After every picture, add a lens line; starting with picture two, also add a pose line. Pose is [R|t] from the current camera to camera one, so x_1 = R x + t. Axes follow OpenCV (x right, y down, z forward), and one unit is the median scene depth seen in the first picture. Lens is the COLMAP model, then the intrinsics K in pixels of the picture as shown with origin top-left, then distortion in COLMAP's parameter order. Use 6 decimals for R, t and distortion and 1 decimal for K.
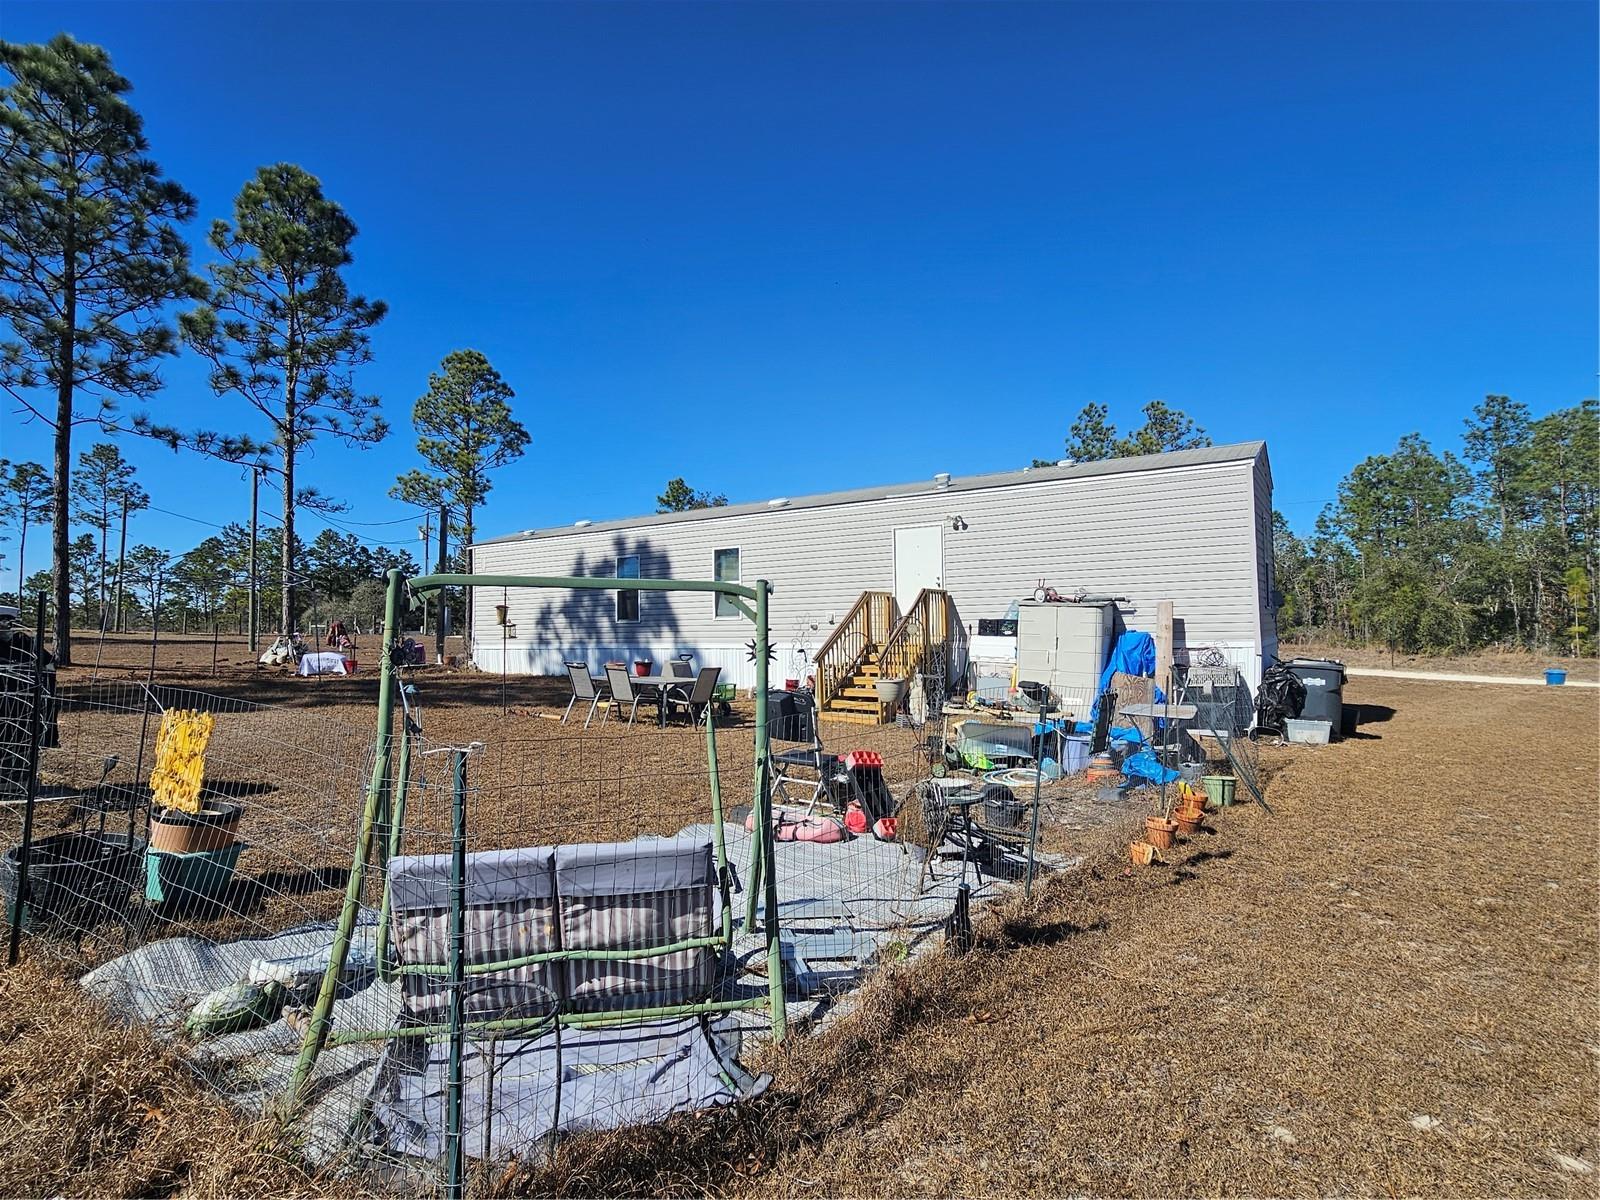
lens RADIAL K [[831.7, 0, 800.0], [0, 831.7, 600.0], [0, 0, 1]] dist [0.000531, 0.000495]
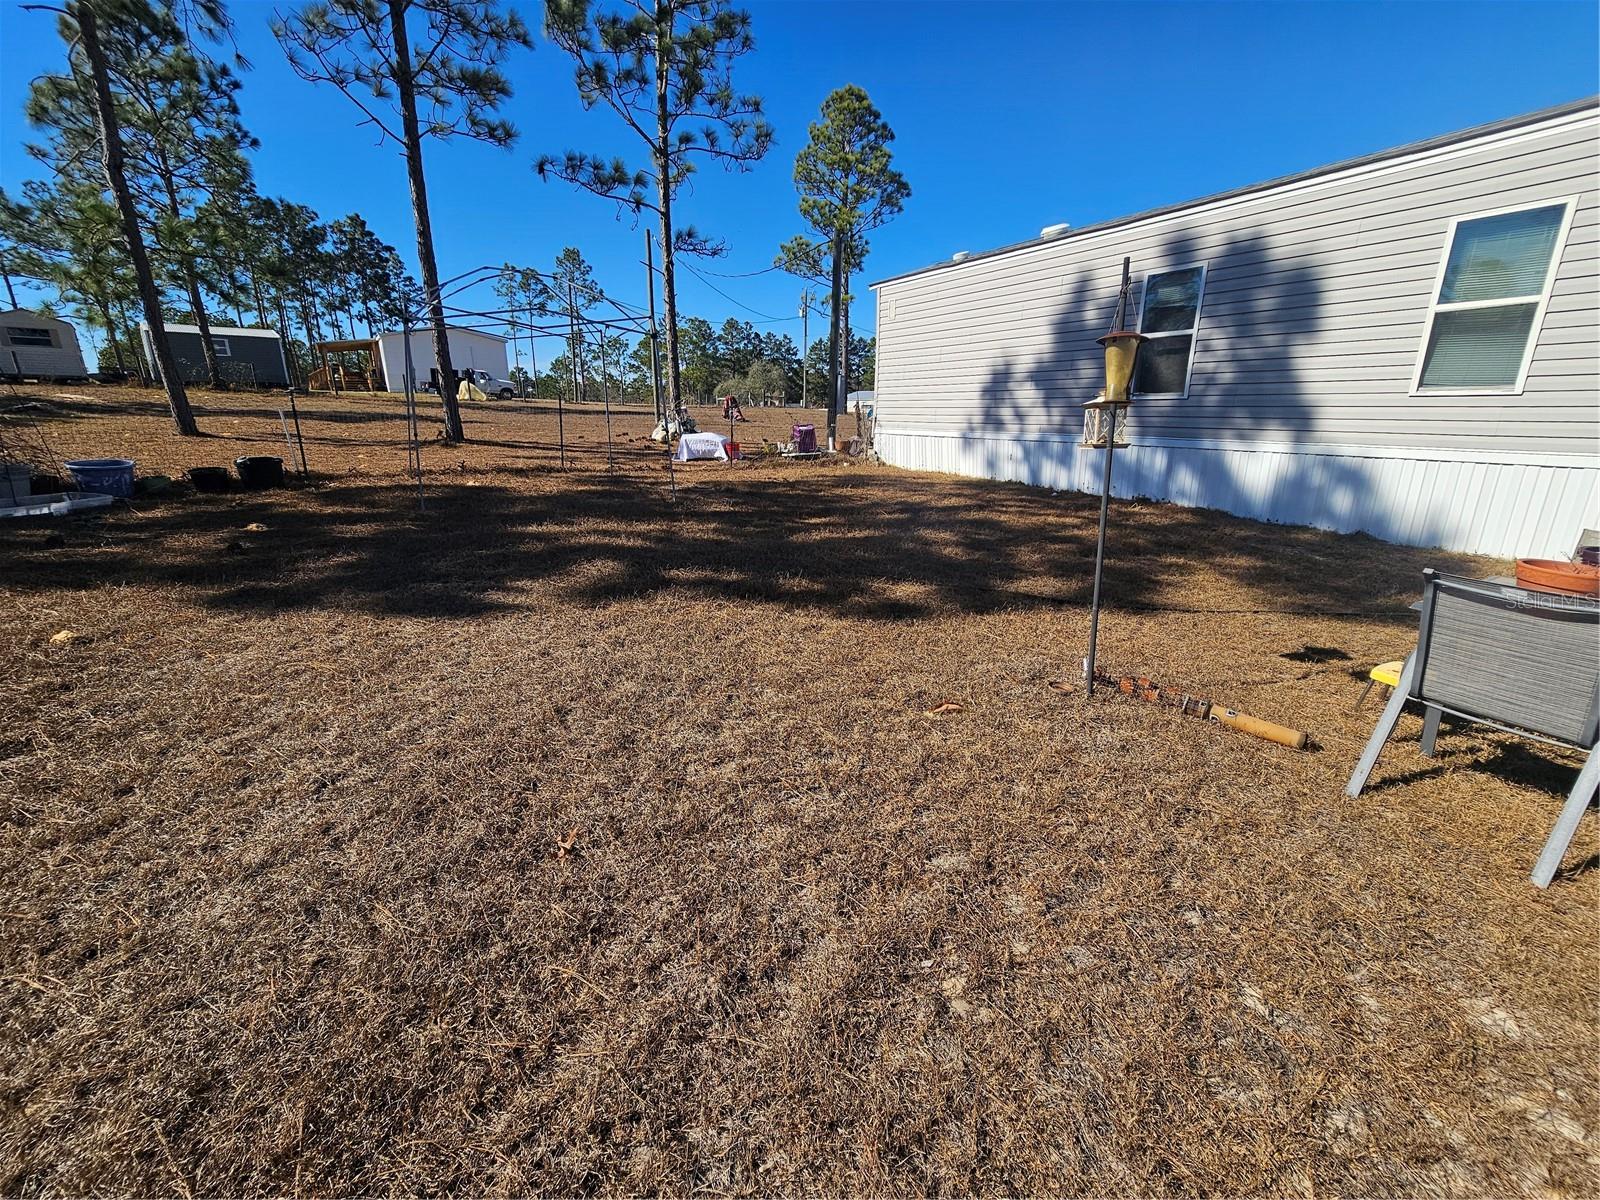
lens RADIAL K [[661.0, 0, 802.8], [0, 661.0, 595.8], [0, 0, 1]] dist [-0.001125, 0.000201]
pose [[0.913265, 0.126672, -0.387171, -0.175776], [-0.000102, 0.950496, 0.310736, 0.011563], [0.407366, -0.283745, 0.868068, 0.358979]]
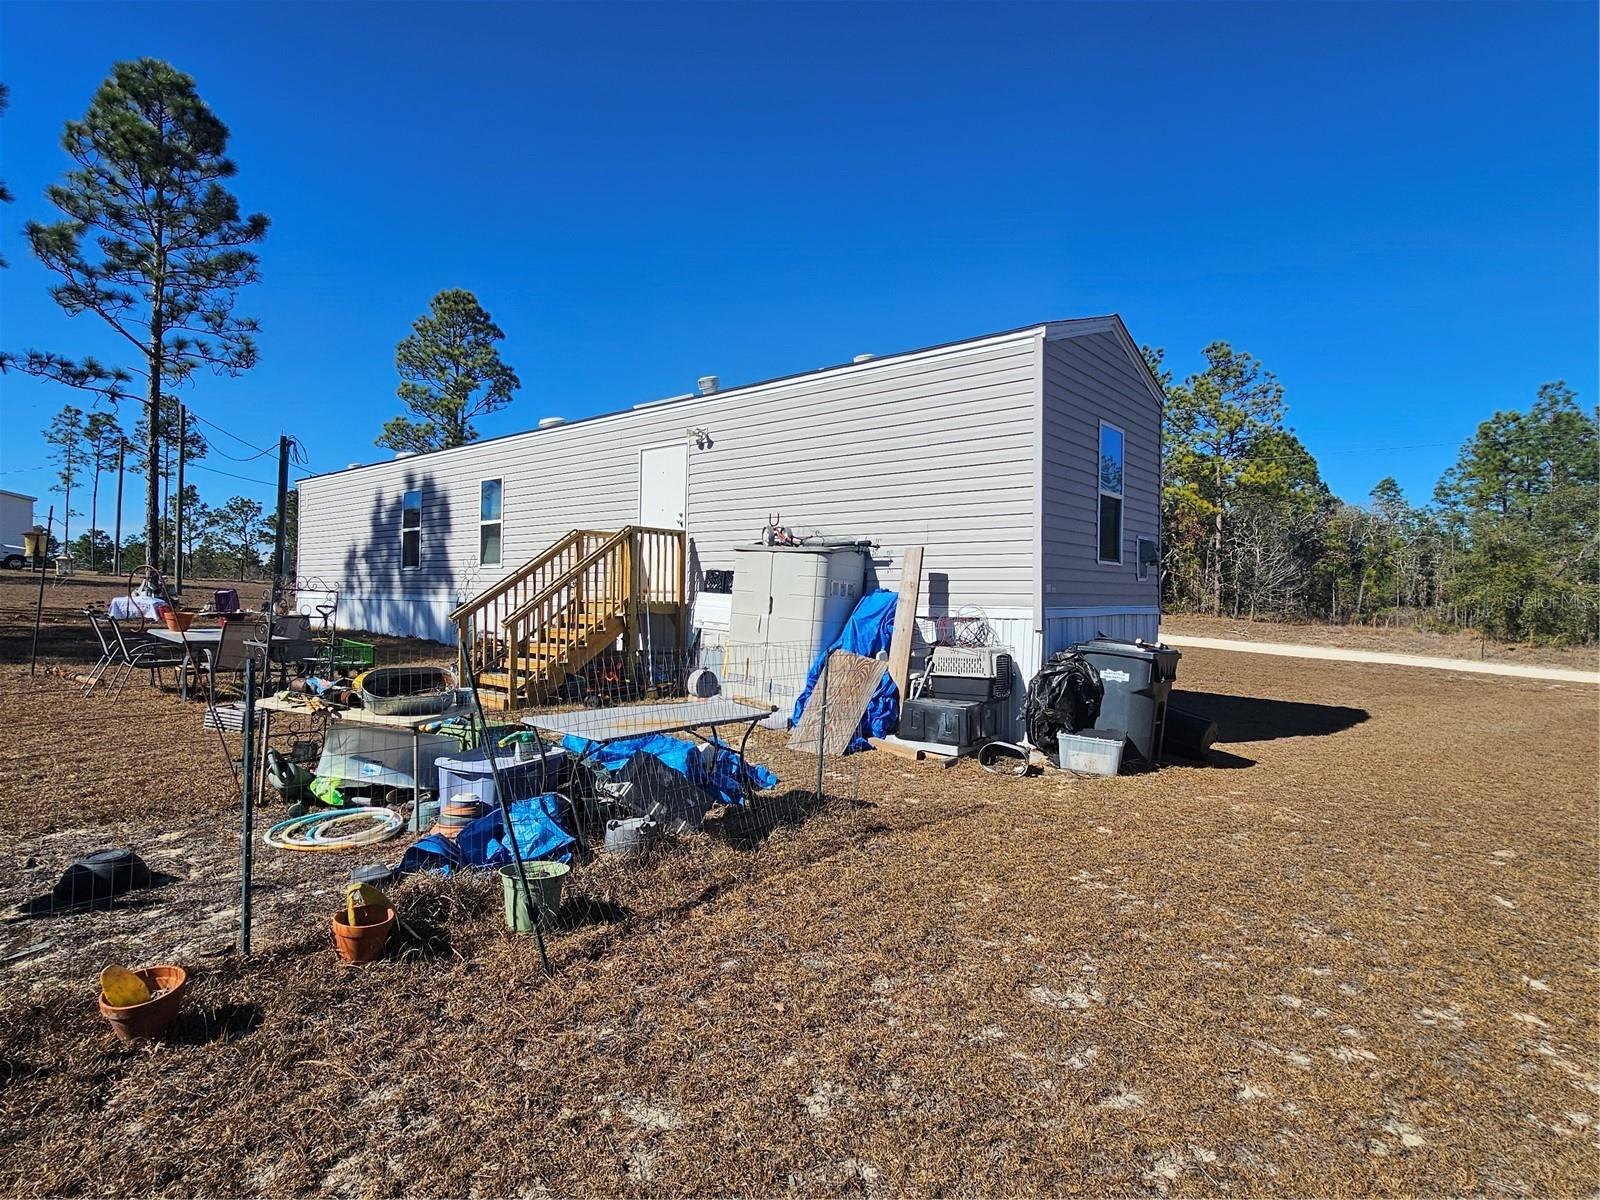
lens RADIAL K [[831.7, 0, 800.0], [0, 831.7, 600.0], [0, 0, 1]] dist [0.000531, 0.000495]
pose [[0.992981, 0.030198, -0.114354, 0.210338], [-0.025480, 0.998772, 0.042496, 0.009046], [0.115496, -0.039284, 0.992531, 0.160248]]
